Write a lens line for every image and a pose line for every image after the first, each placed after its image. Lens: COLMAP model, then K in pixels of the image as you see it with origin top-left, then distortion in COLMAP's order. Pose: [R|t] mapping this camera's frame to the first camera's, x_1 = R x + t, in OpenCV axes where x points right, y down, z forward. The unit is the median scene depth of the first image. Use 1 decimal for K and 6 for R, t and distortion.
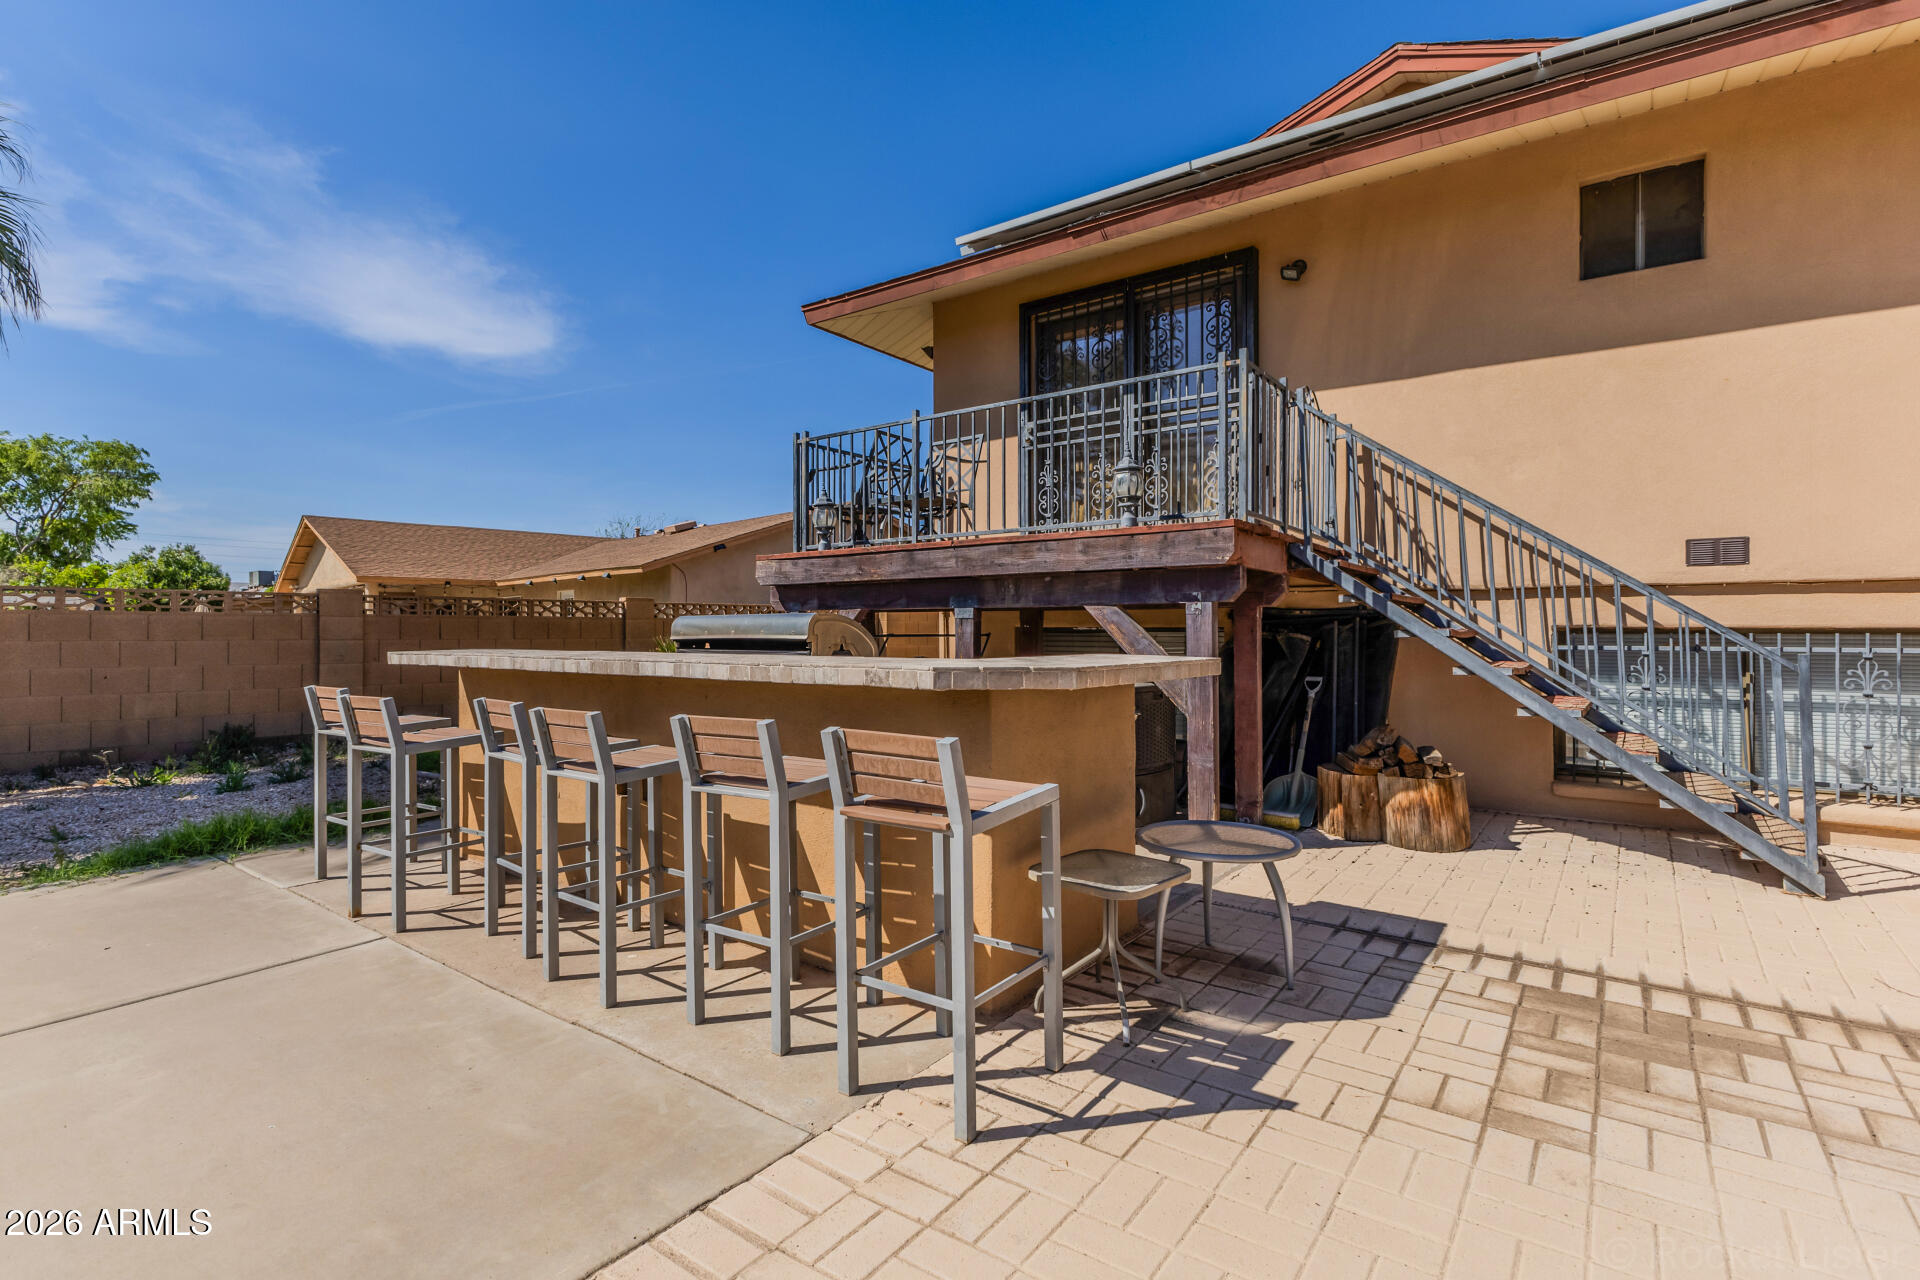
lens RADIAL K [[904.6, 0, 961.3], [0, 904.6, 635.6], [0, 0, 1]] dist [-0.001731, -0.000119]
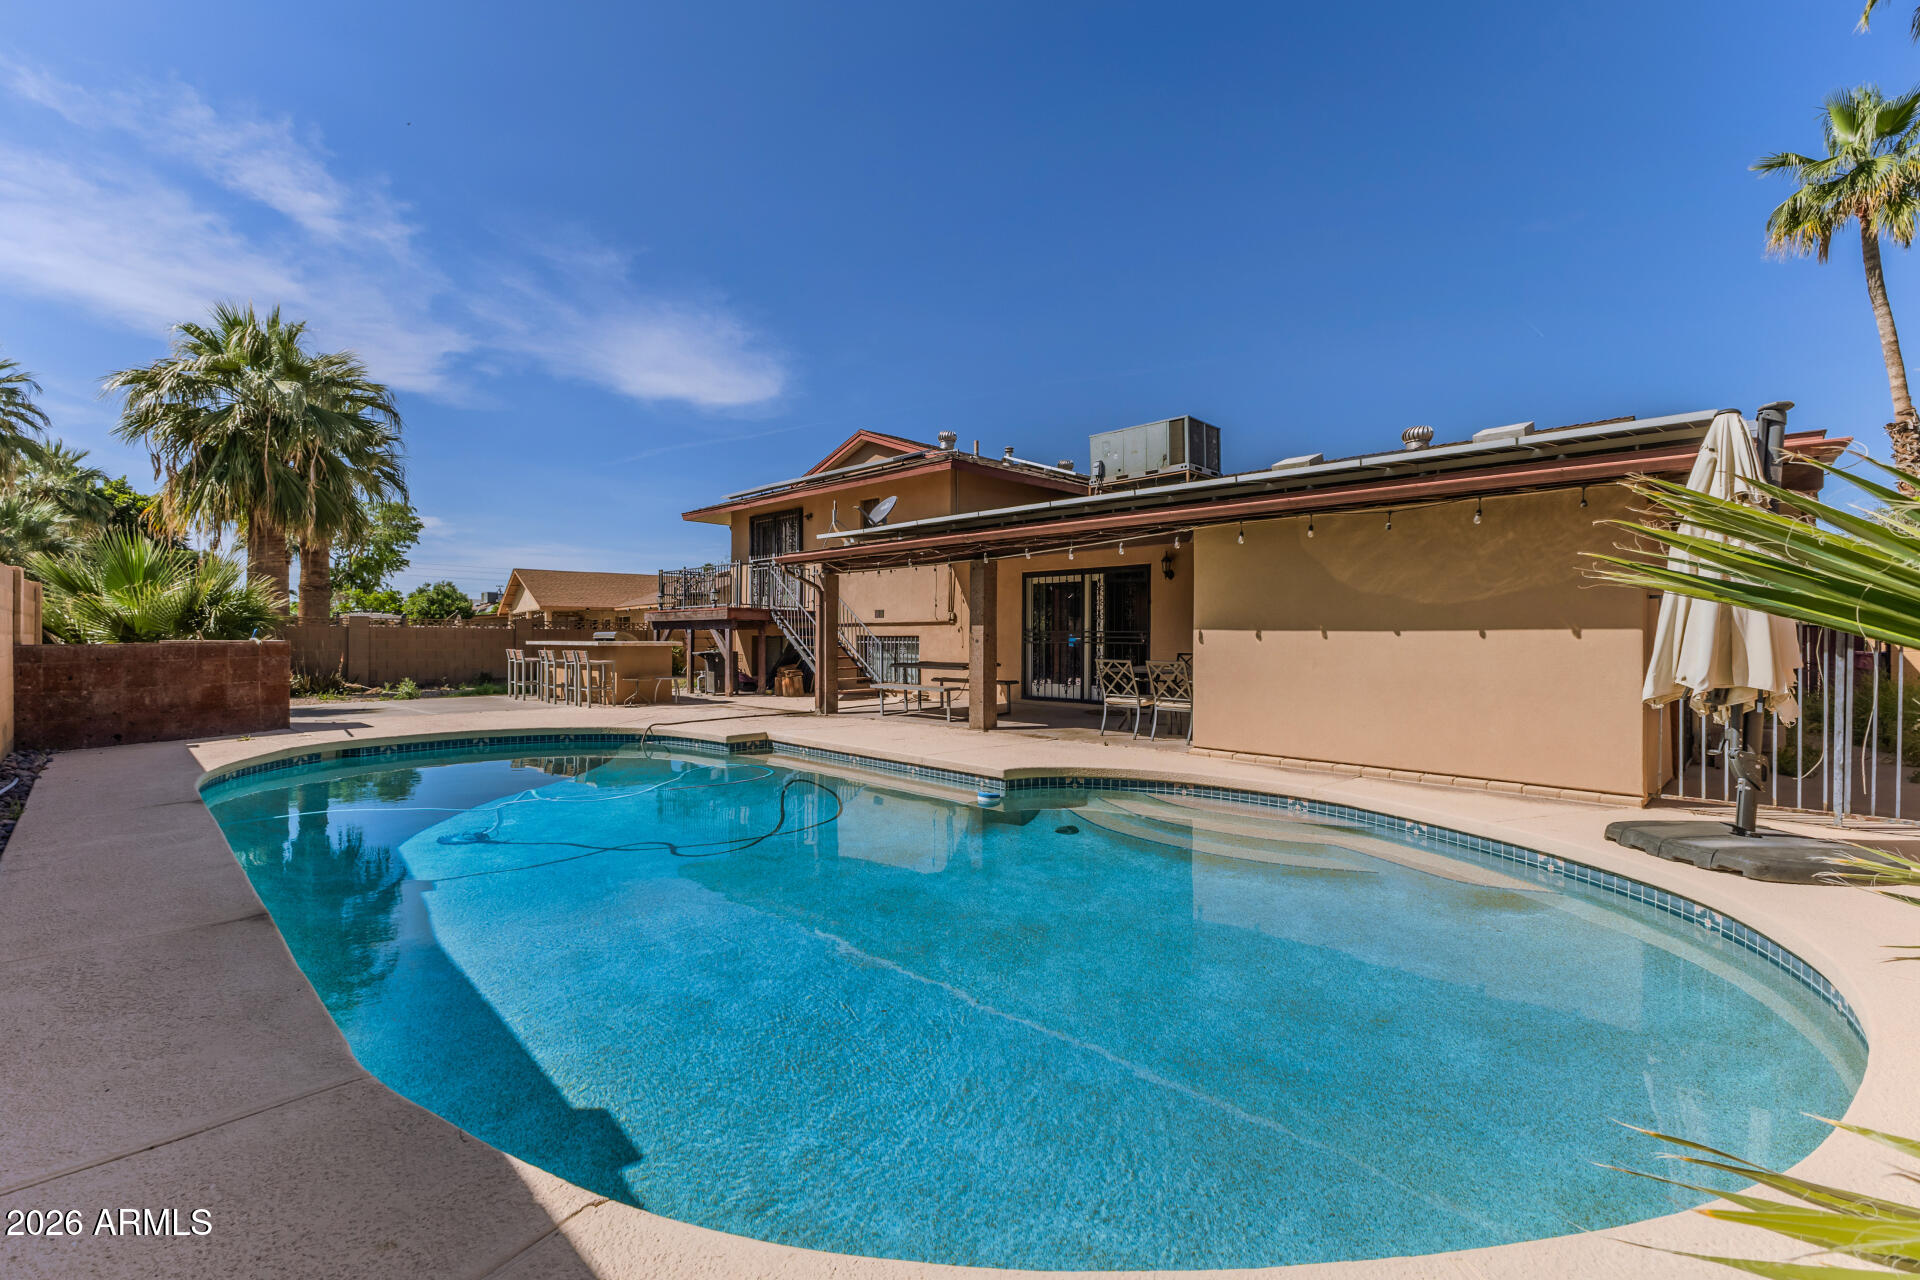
lens RADIAL K [[834.4, 0, 968.3], [0, 834.4, 638.1], [0, 0, 1]] dist [0.005229, 0.000936]
pose [[0.990695, 0.003087, -0.136064, 0.282753], [-0.003490, 0.999990, -0.002726, 0.001332], [0.136054, 0.003175, 0.990696, -0.374240]]
